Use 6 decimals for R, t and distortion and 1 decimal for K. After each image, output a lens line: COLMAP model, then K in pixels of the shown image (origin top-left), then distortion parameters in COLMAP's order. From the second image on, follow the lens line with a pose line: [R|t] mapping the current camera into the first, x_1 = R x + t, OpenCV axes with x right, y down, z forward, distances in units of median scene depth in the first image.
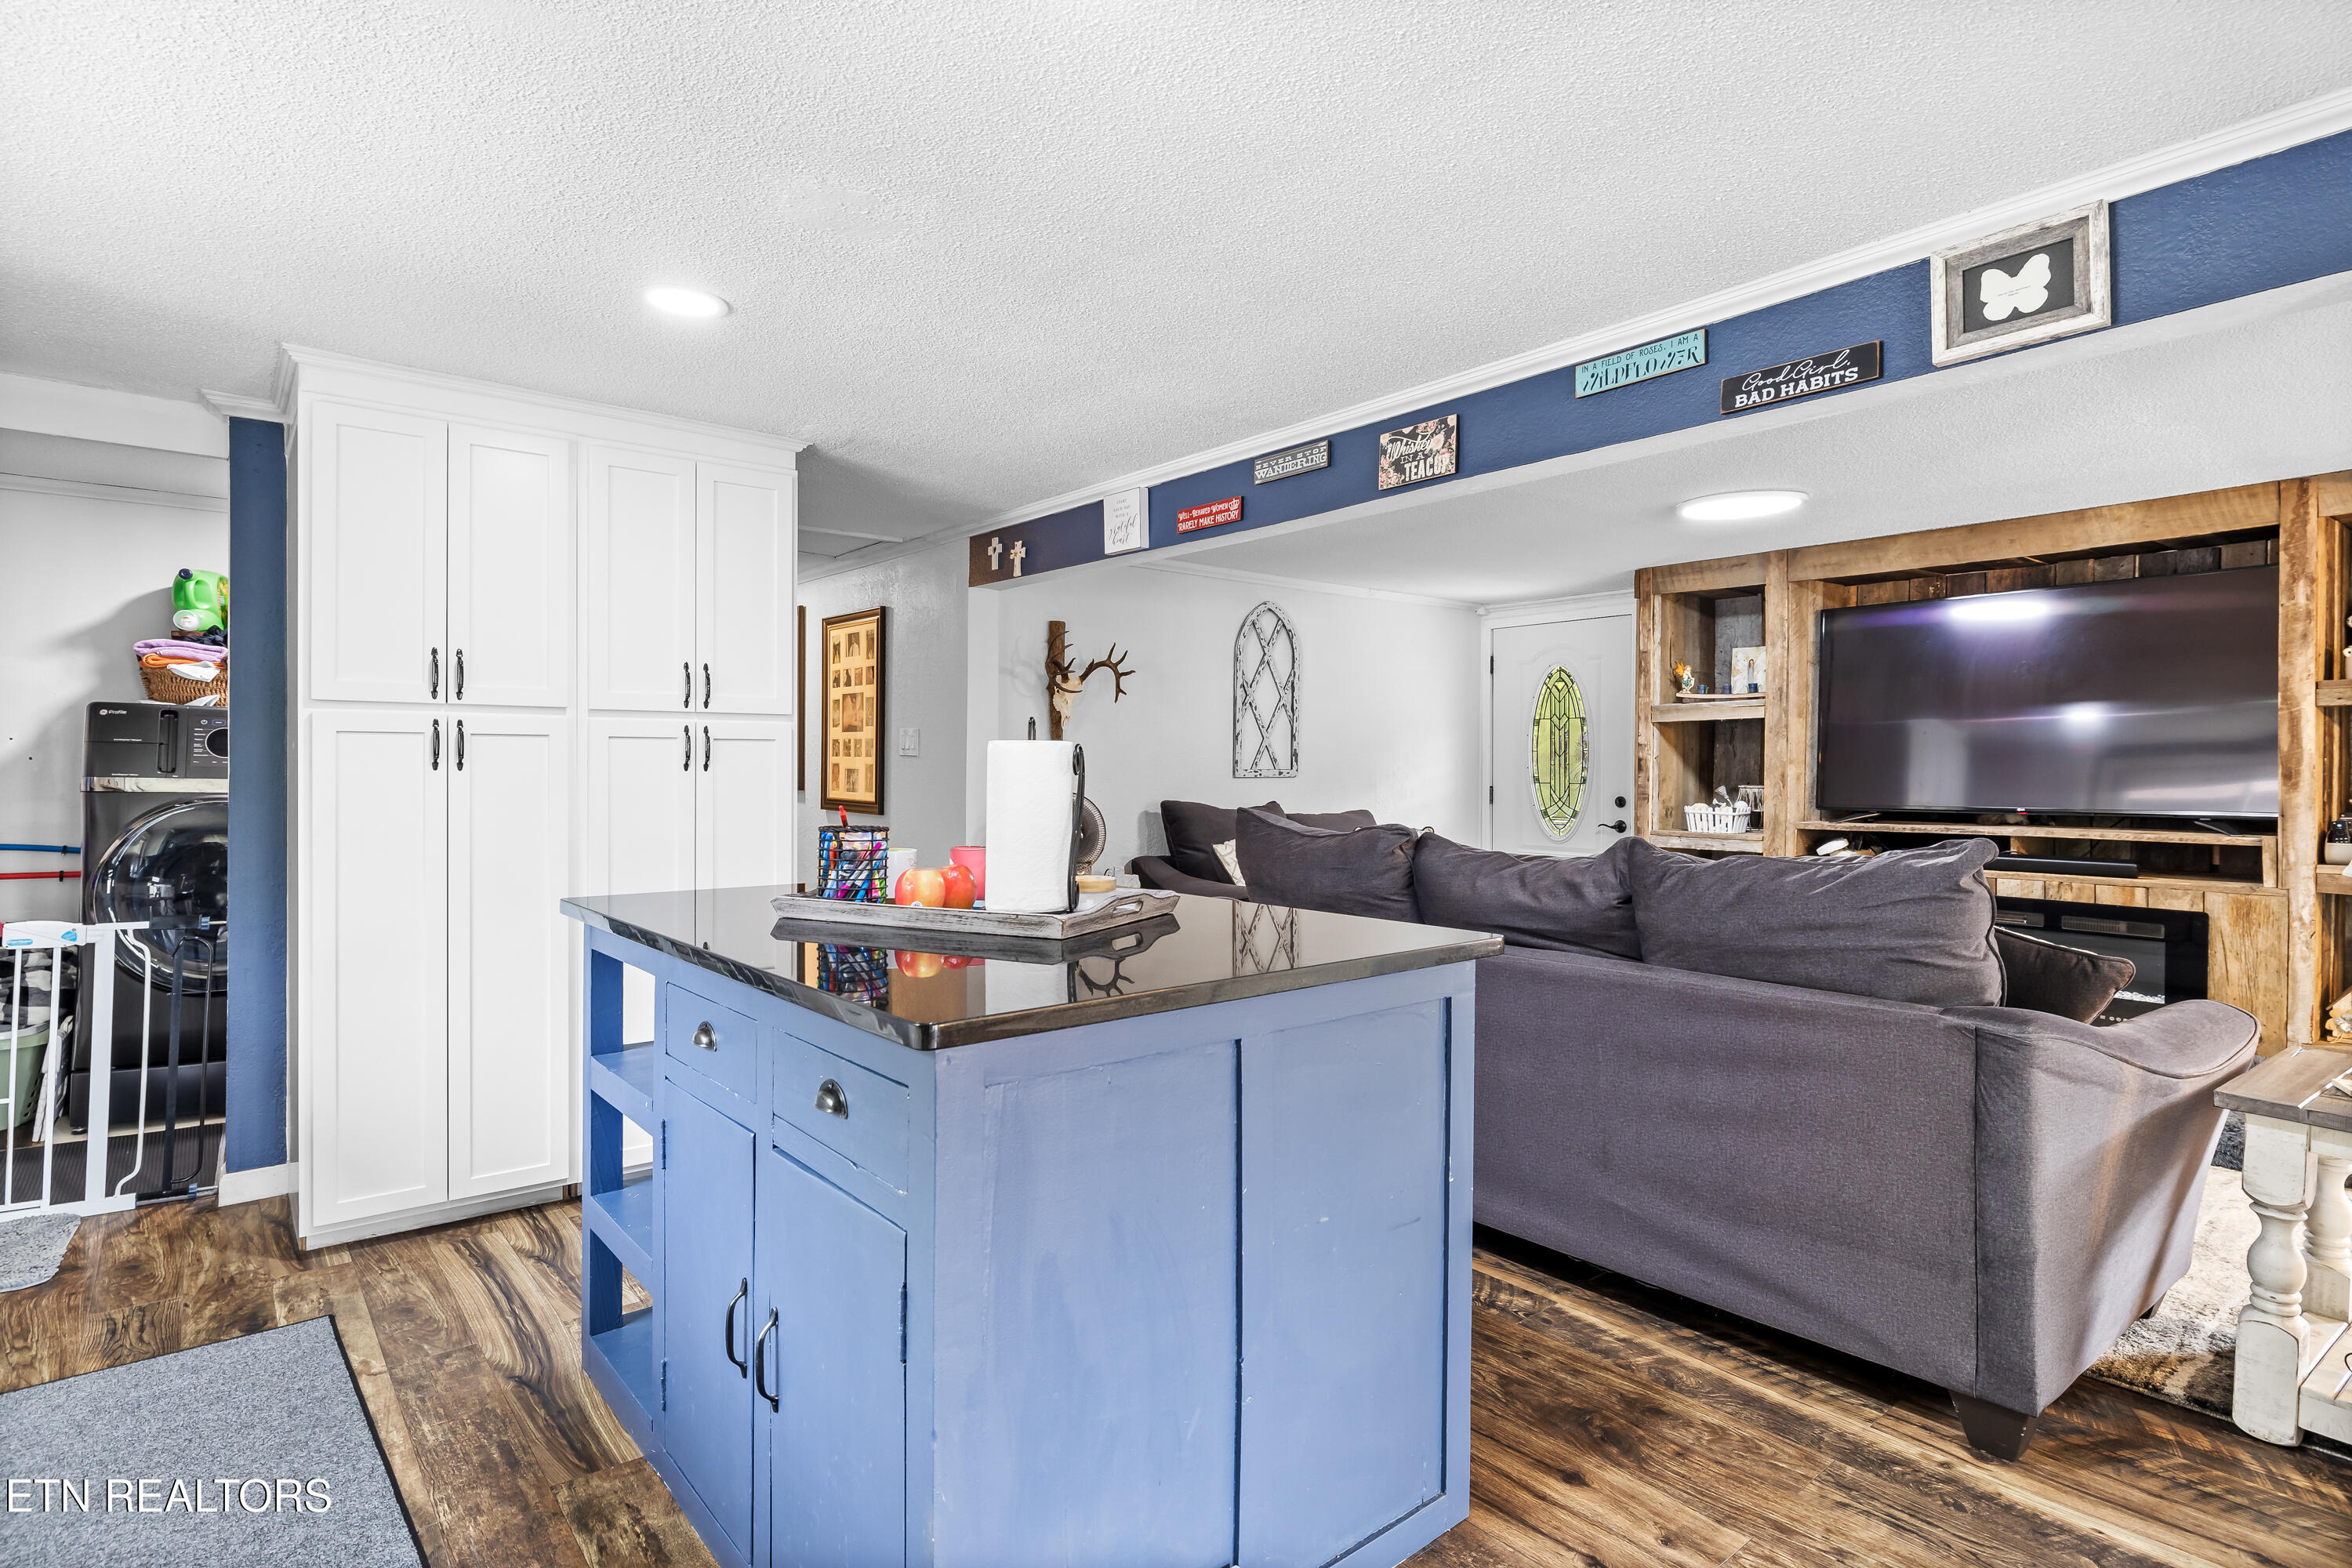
lens RADIAL K [[1199.0, 0, 1171.6], [0, 1199.0, 781.4], [0, 0, 1]] dist [-0.003391, -0.000278]
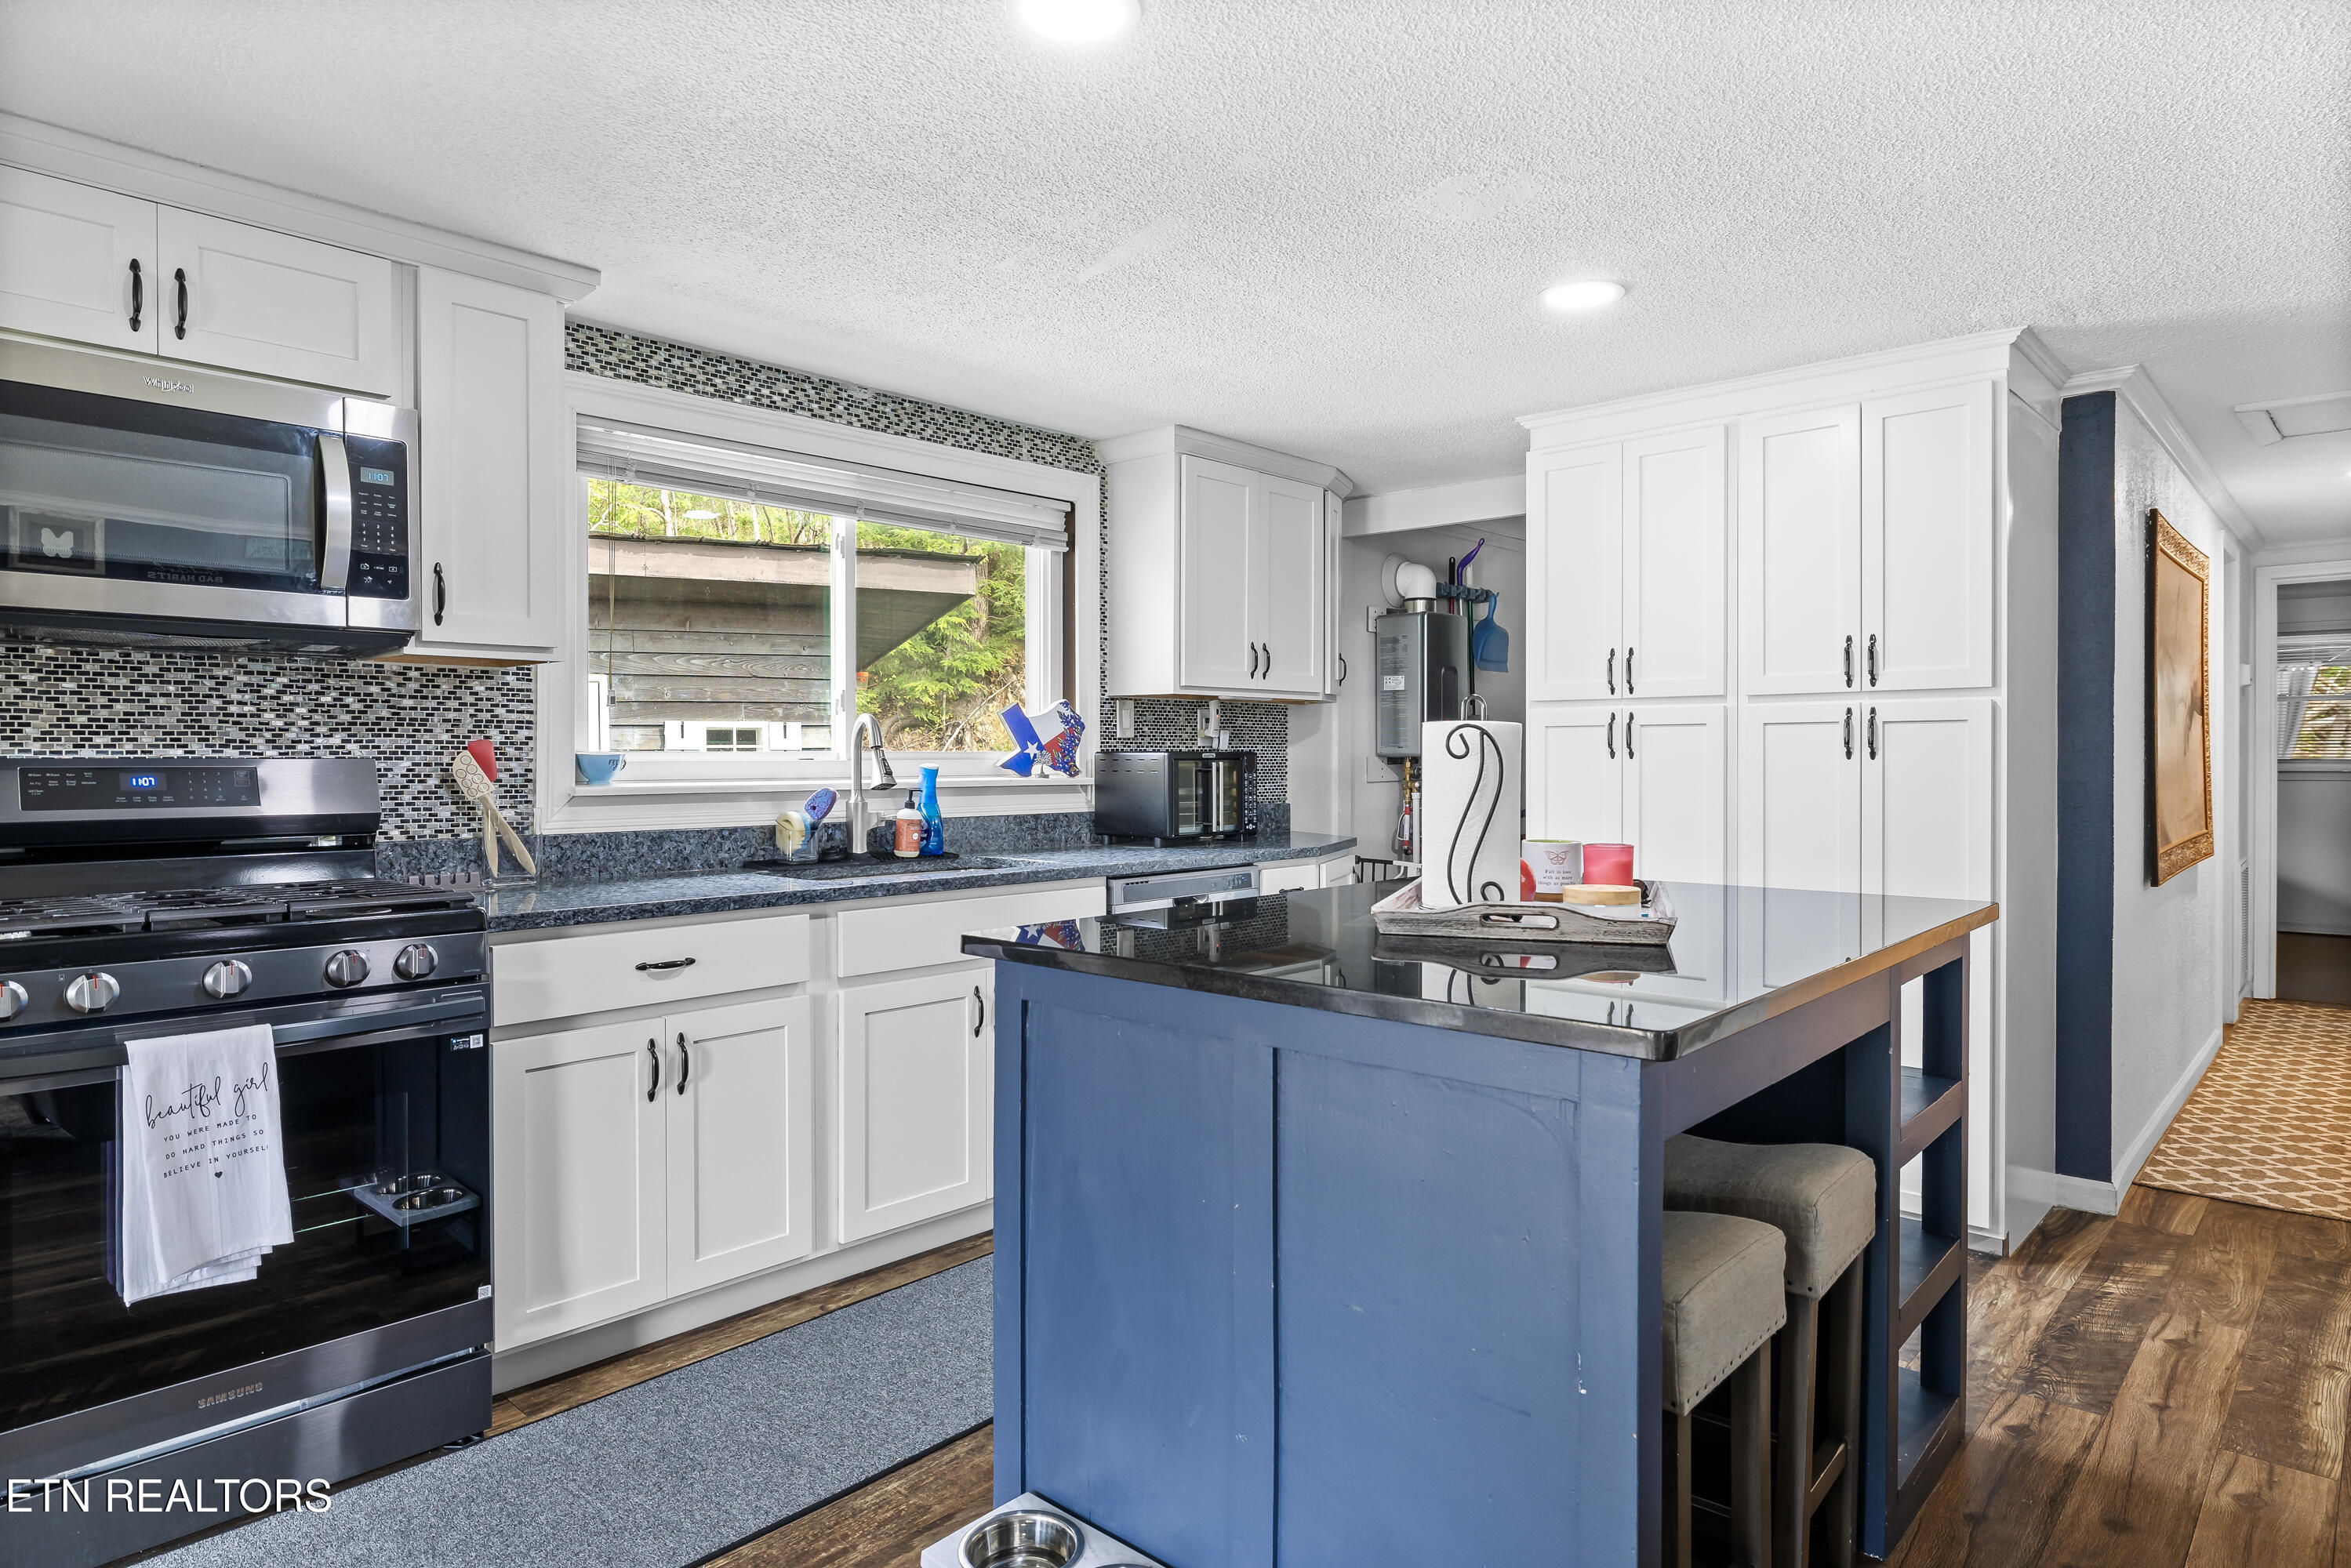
lens RADIAL K [[1330.3, 0, 1175.5], [0, 1330.3, 784.0], [0, 0, 1]] dist [-0.002501, -0.000005]
pose [[0.131516, 0.016041, -0.991184, 0.405632], [-0.011060, 0.999831, 0.014713, 0.000357], [0.991252, 0.009027, 0.131671, 0.318140]]
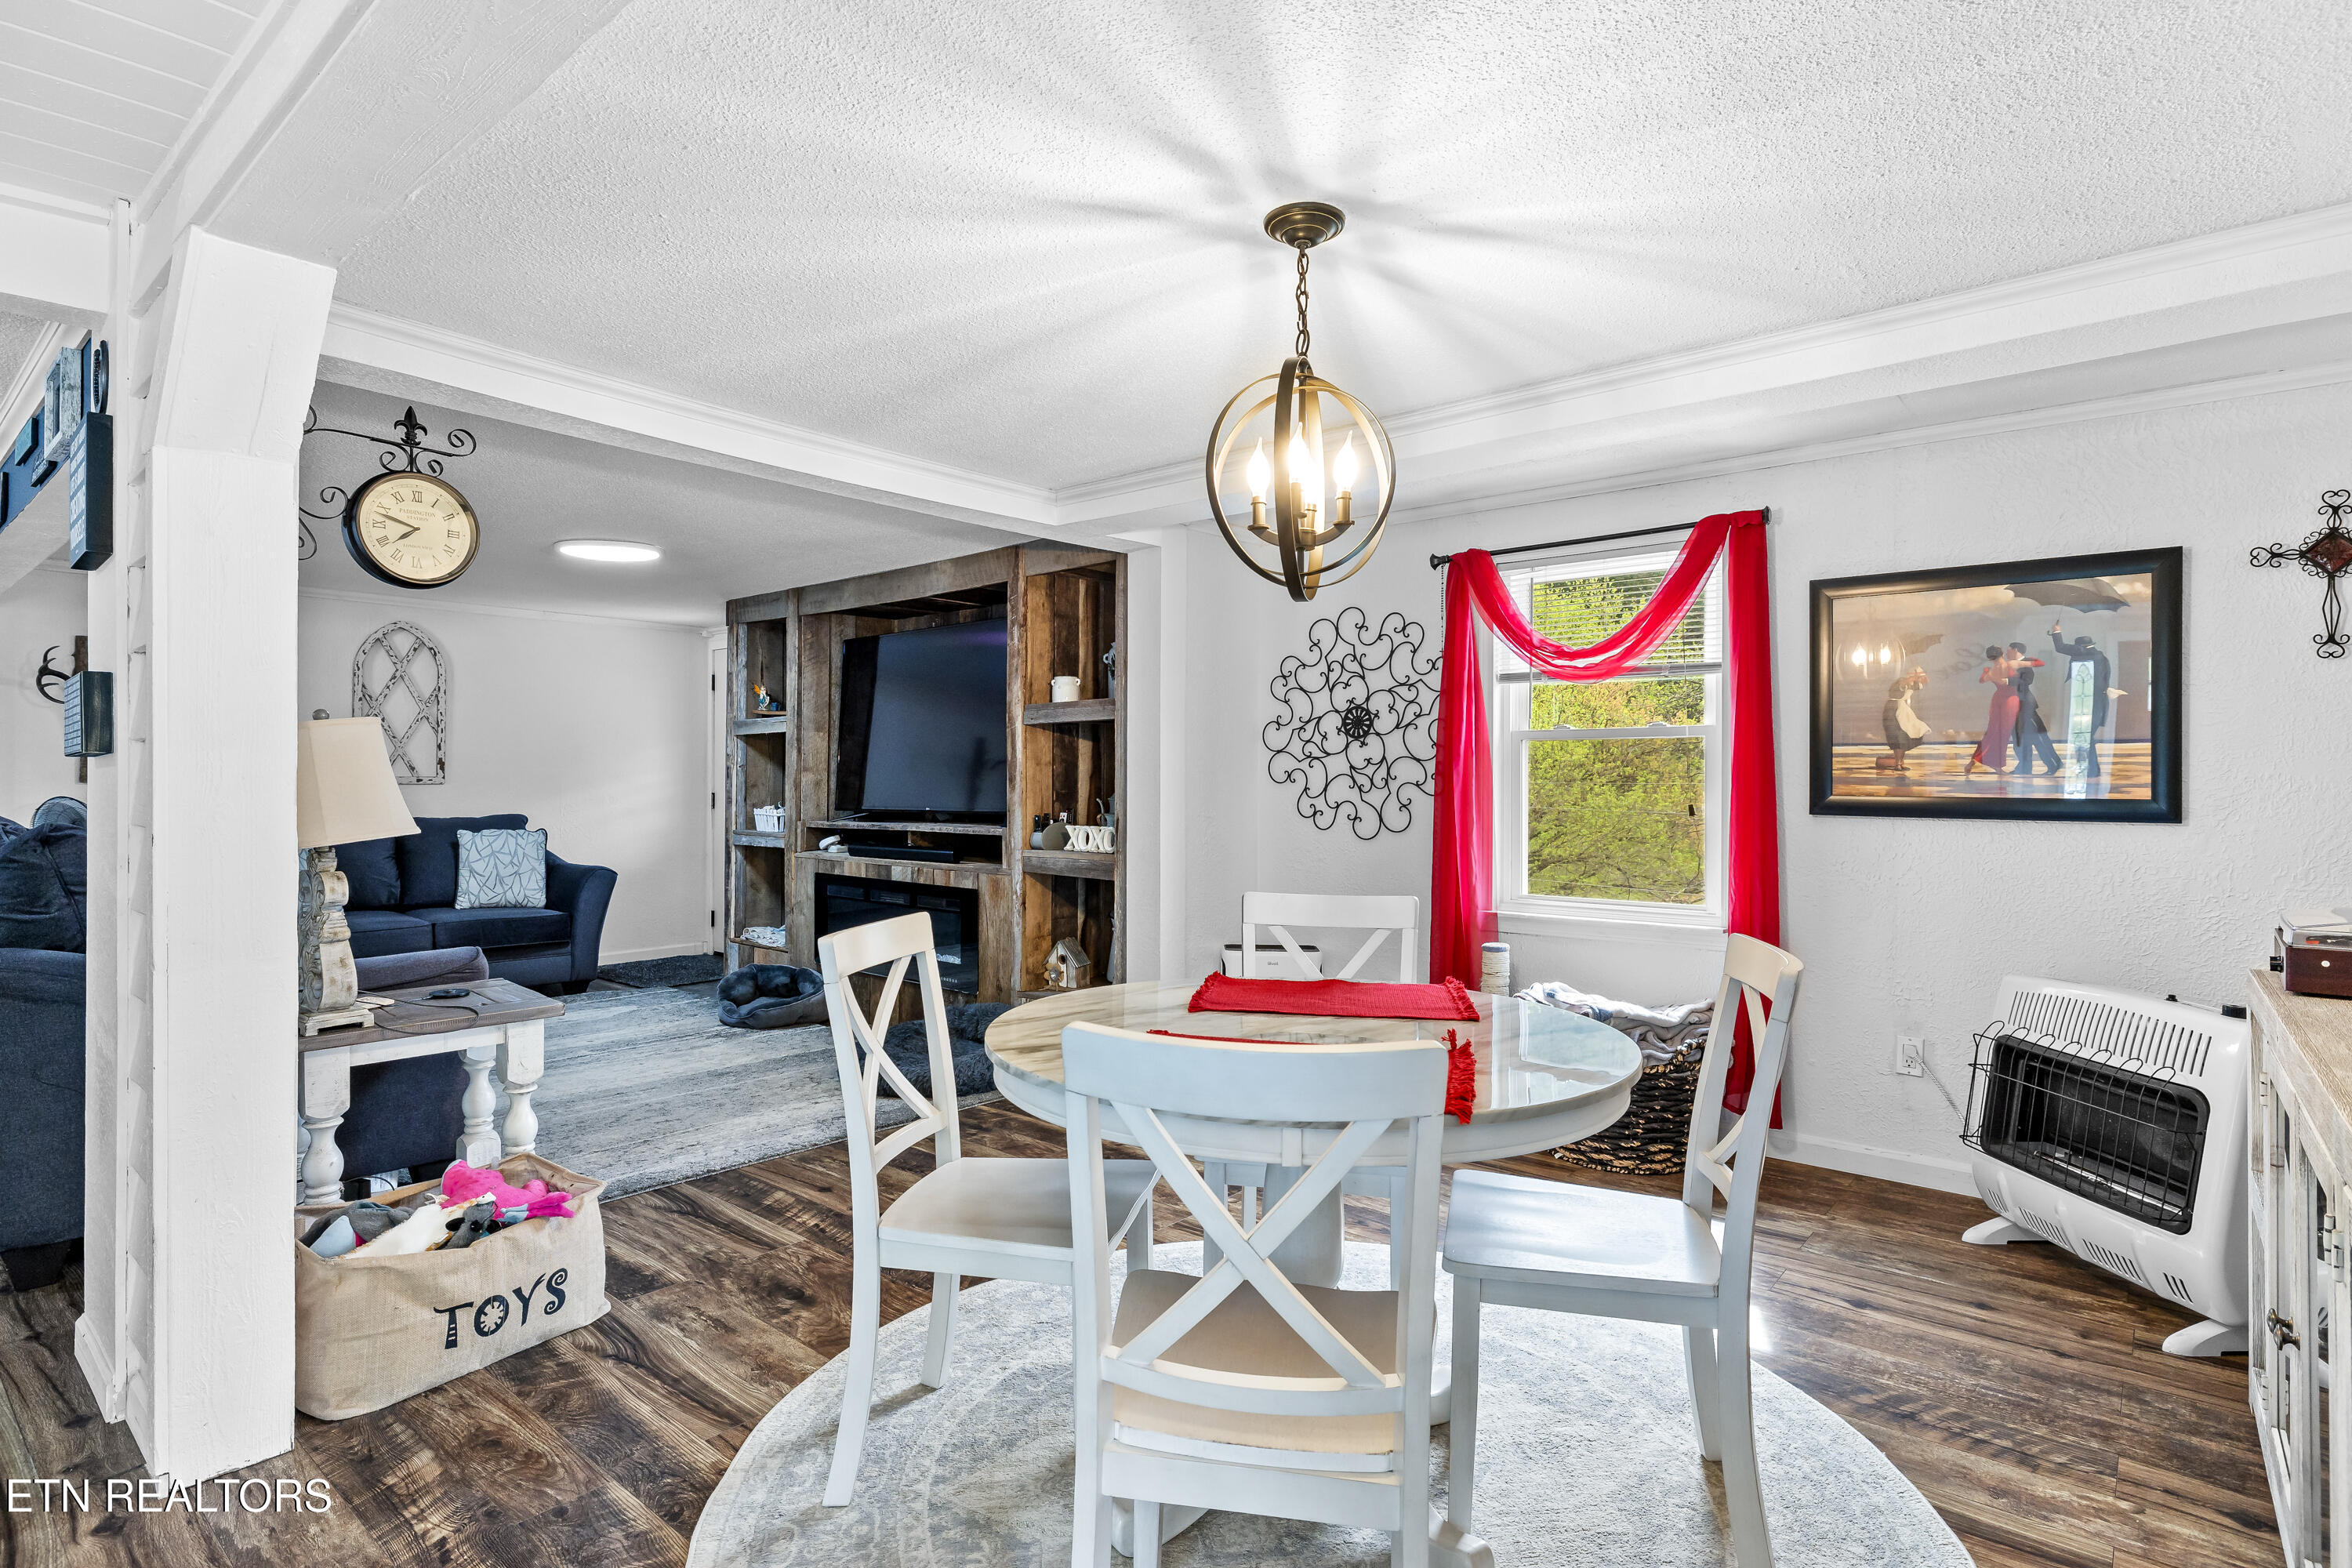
lens RADIAL K [[1212.9, 0, 1173.4], [0, 1212.9, 777.7], [0, 0, 1]] dist [-0.000749, 0.000380]
pose [[0.985006, 0.000913, 0.172520, 0.862718], [0.001753, 0.999881, -0.015303, 0.013089], [-0.172514, 0.015376, 0.984887, -0.288670]]
